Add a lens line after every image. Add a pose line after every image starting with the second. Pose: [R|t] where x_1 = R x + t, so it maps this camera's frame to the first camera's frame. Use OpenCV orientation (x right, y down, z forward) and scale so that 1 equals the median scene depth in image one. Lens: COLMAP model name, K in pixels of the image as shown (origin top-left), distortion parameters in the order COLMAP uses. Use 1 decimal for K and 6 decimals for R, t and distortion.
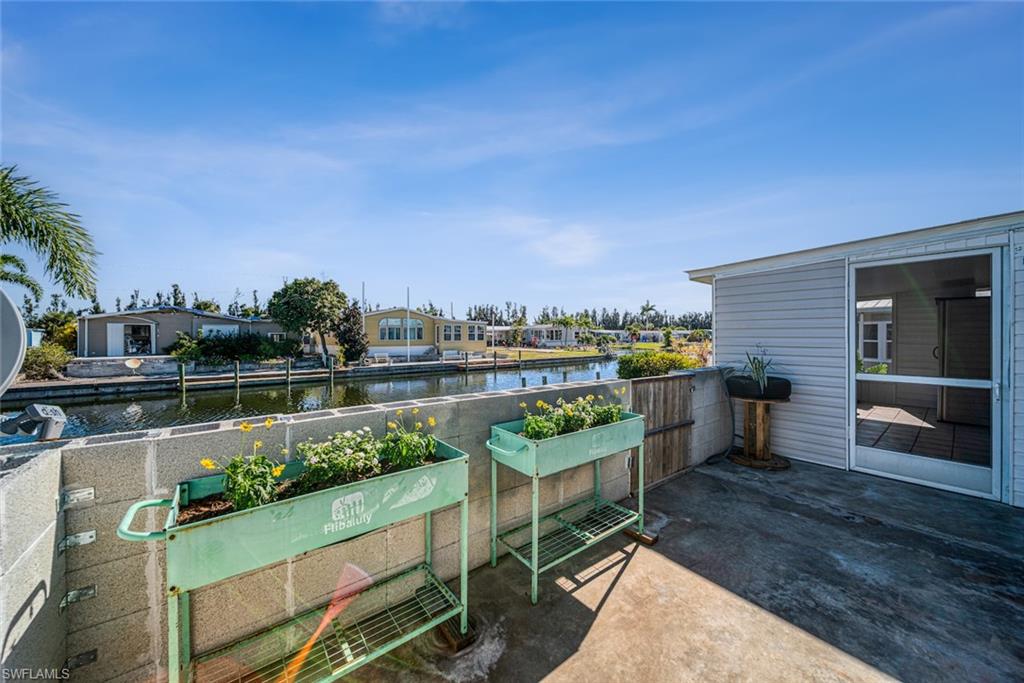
lens RADIAL K [[361.9, 0, 519.5], [0, 361.9, 337.6], [0, 0, 1]] dist [0.001092, -0.001677]
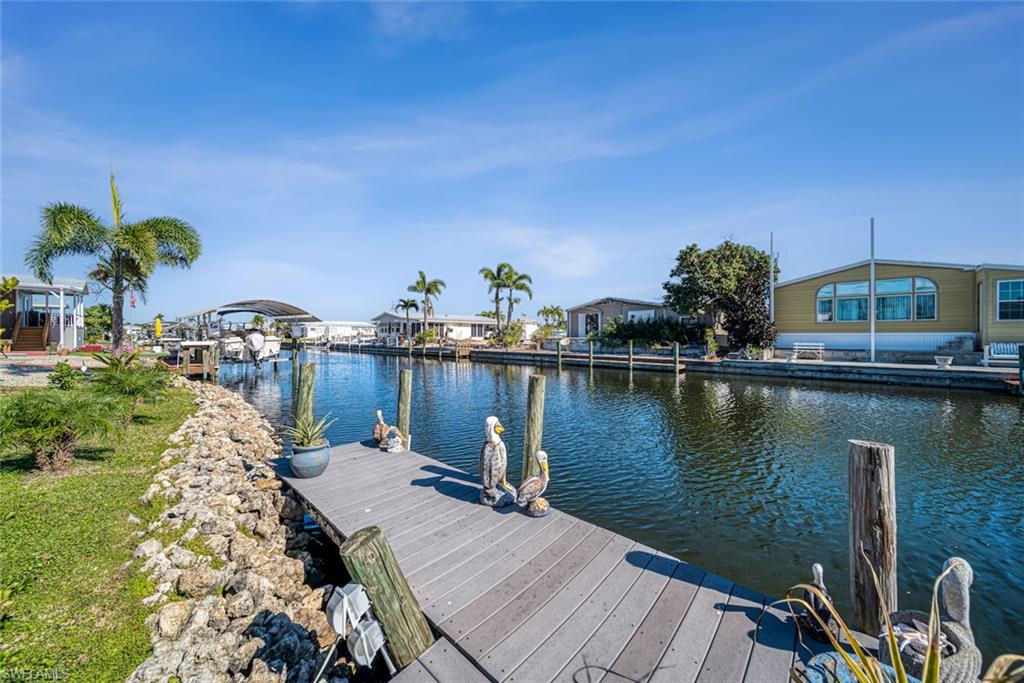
lens RADIAL K [[361.9, 0, 515.3], [0, 361.9, 334.5], [0, 0, 1]] dist [0.001092, -0.001677]
pose [[0.123159, 0.000932, -0.992387, 0.154454], [-0.002467, 0.999997, 0.000633, 0.029949], [0.992384, 0.002370, 0.123161, 0.440376]]
